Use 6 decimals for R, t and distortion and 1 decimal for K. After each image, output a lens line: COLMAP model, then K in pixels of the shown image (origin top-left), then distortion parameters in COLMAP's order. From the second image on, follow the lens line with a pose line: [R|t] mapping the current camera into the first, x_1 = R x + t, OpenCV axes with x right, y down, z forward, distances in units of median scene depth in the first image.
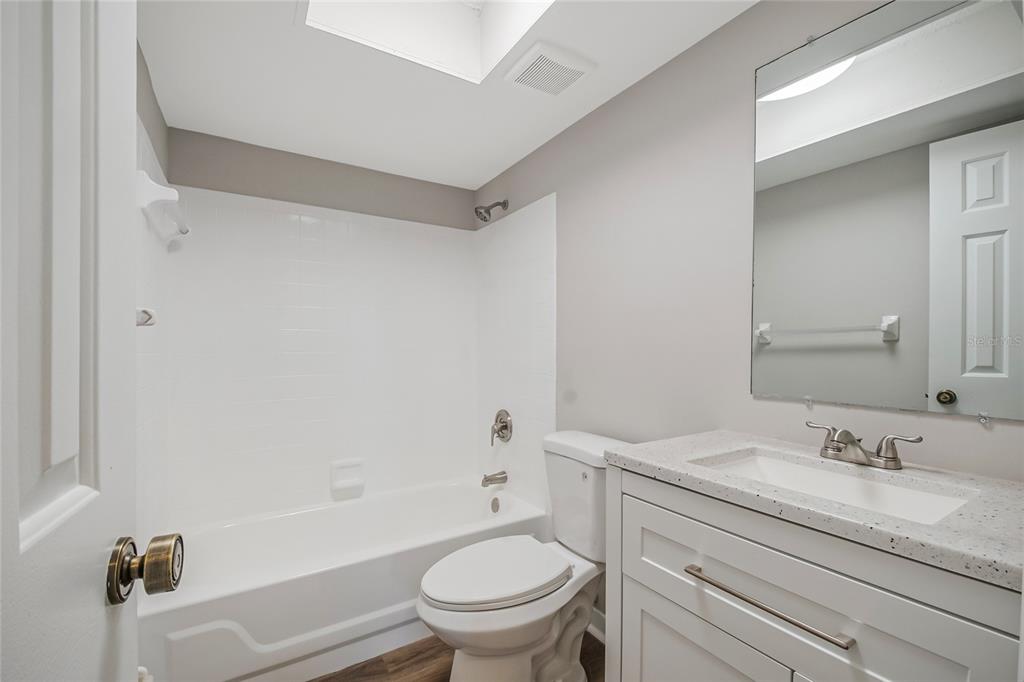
lens RADIAL K [[440.9, 0, 513.5], [0, 440.9, 346.5], [0, 0, 1]] dist [0.000646, 0.000205]
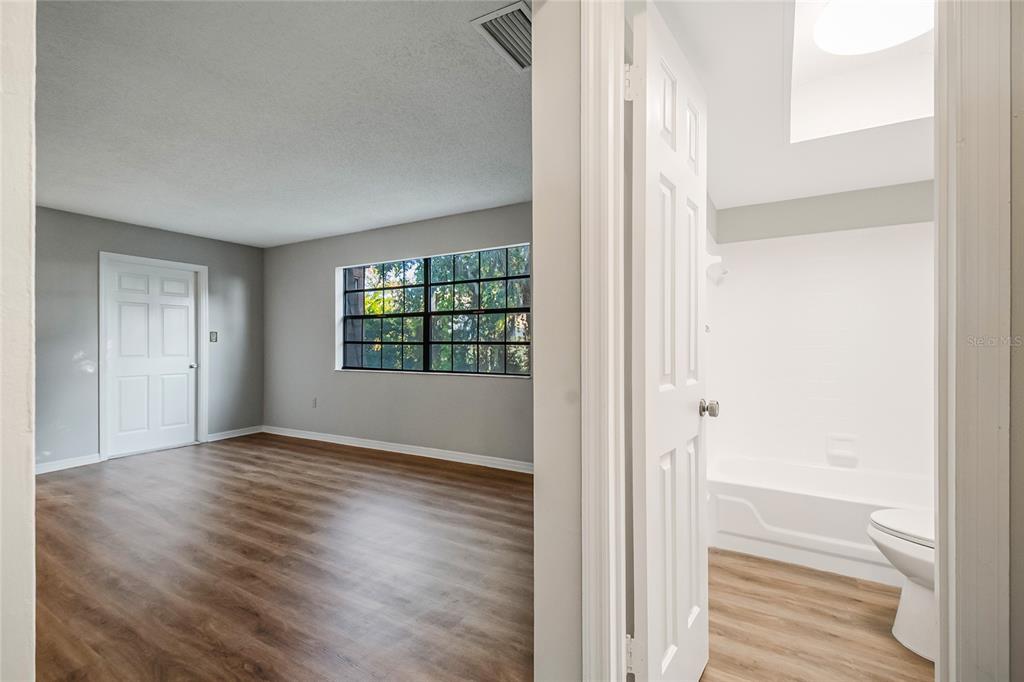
lens RADIAL K [[450.6, 0, 516.1], [0, 450.6, 344.8], [0, 0, 1]] dist [0.000605, -0.015498]
pose [[0.462890, 0.001760, -0.886414, 0.446584], [0.002660, 0.999991, 0.003374, 0.005476], [0.886412, -0.003920, 0.462881, -0.551889]]
